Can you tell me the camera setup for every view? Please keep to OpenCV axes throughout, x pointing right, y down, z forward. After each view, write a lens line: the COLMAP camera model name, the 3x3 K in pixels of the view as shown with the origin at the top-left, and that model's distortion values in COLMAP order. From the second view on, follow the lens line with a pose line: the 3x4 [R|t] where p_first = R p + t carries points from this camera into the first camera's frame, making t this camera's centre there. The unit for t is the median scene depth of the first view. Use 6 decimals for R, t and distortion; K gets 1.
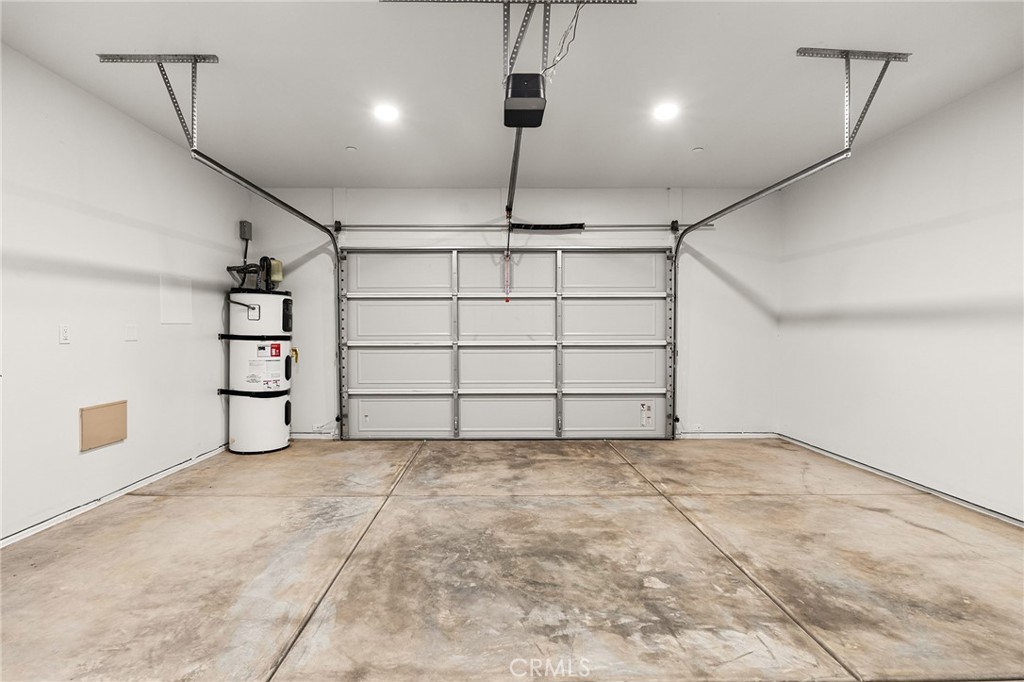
lens RADIAL K [[491.4, 0, 508.1], [0, 491.4, 342.7], [0, 0, 1]] dist [-0.002466, 0.001164]
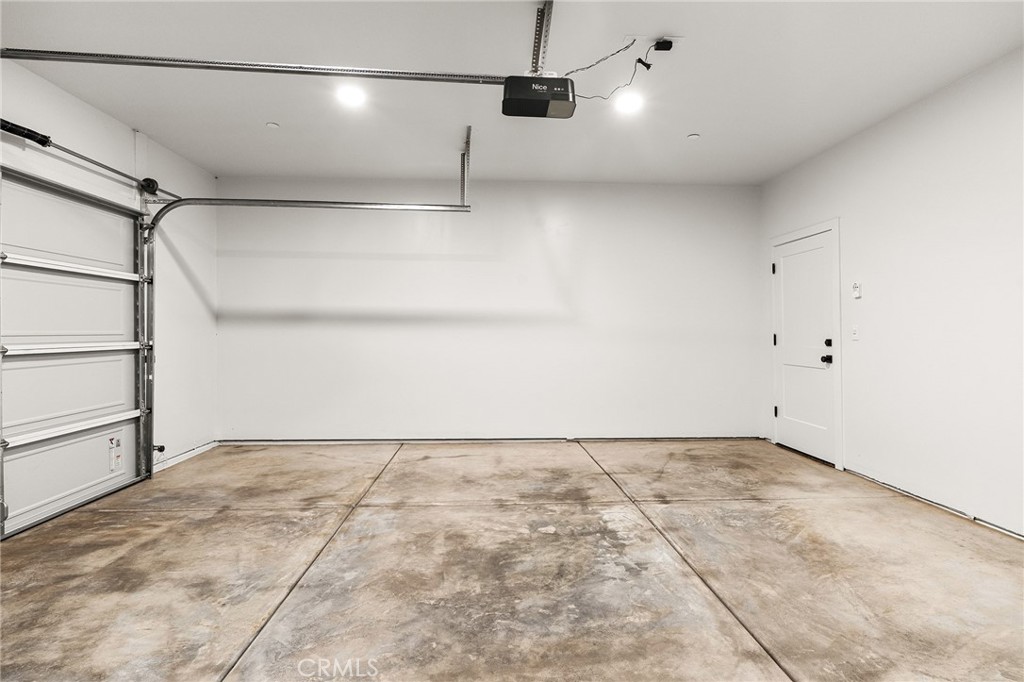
lens RADIAL K [[509.7, 0, 511.7], [0, 509.7, 332.6], [0, 0, 1]] dist [-0.005862, 0.002587]
pose [[-0.027856, 0.000018, 0.999612, -0.899711], [0.019548, 0.999809, 0.000527, -0.017450], [-0.999421, 0.019555, -0.027851, 0.999132]]
